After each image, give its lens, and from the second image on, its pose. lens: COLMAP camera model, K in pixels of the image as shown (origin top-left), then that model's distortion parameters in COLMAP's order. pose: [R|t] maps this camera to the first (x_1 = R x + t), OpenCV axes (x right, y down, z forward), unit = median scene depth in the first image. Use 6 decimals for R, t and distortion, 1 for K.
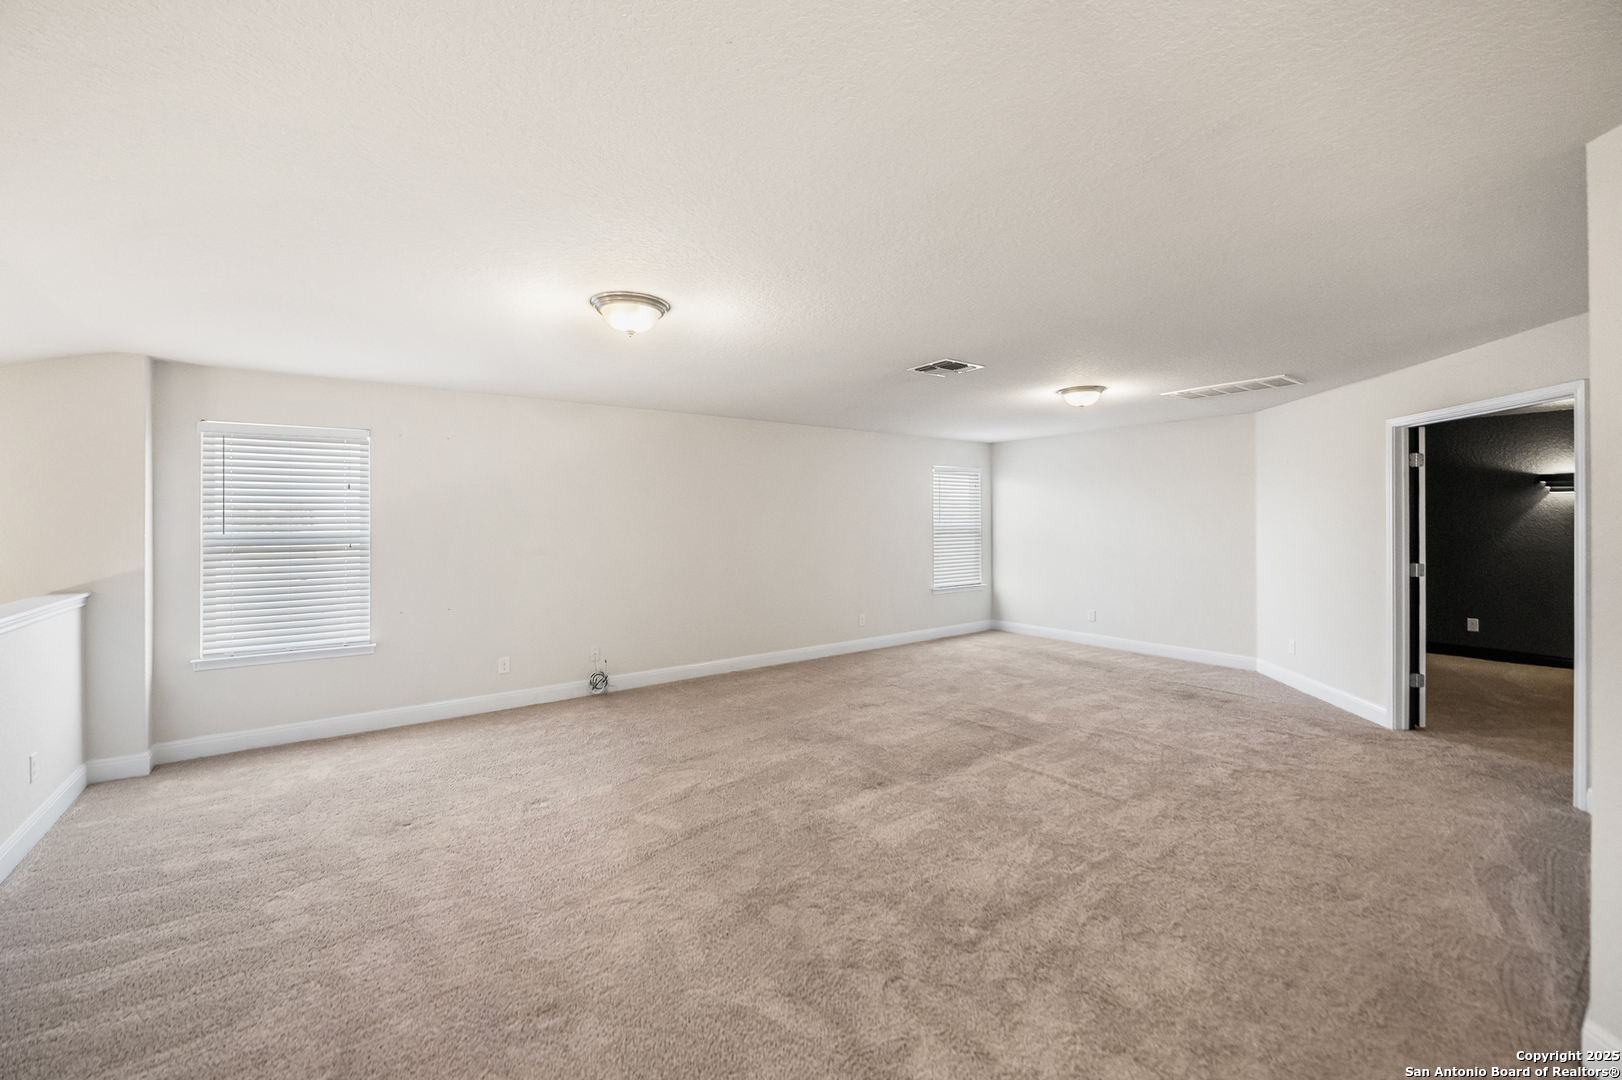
lens RADIAL K [[652.2, 0, 793.7], [0, 652.2, 528.0], [0, 0, 1]] dist [-0.007306, -0.000097]
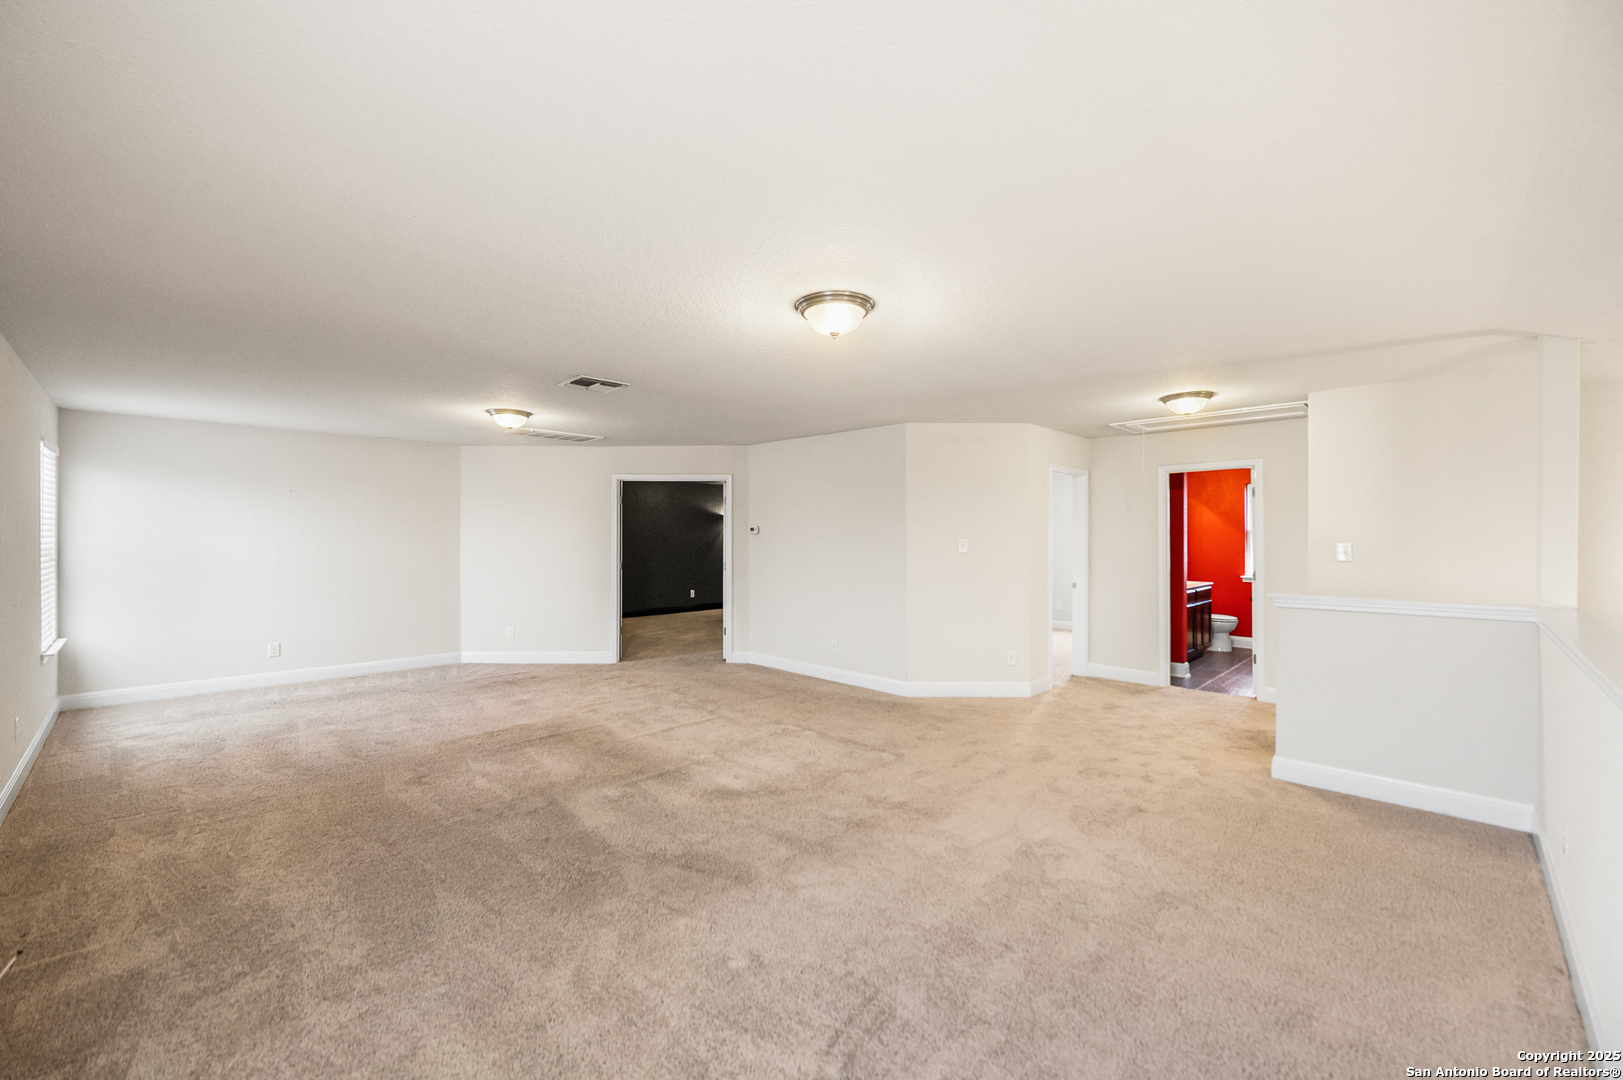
lens RADIAL K [[652.6, 0, 794.2], [0, 652.6, 528.0], [0, 0, 1]] dist [-0.007306, -0.000097]
pose [[-0.150285, 0.021000, 0.988420, -0.573432], [0.010569, 0.999751, -0.019634, 0.002201], [-0.988586, 0.007496, -0.150470, 0.569998]]
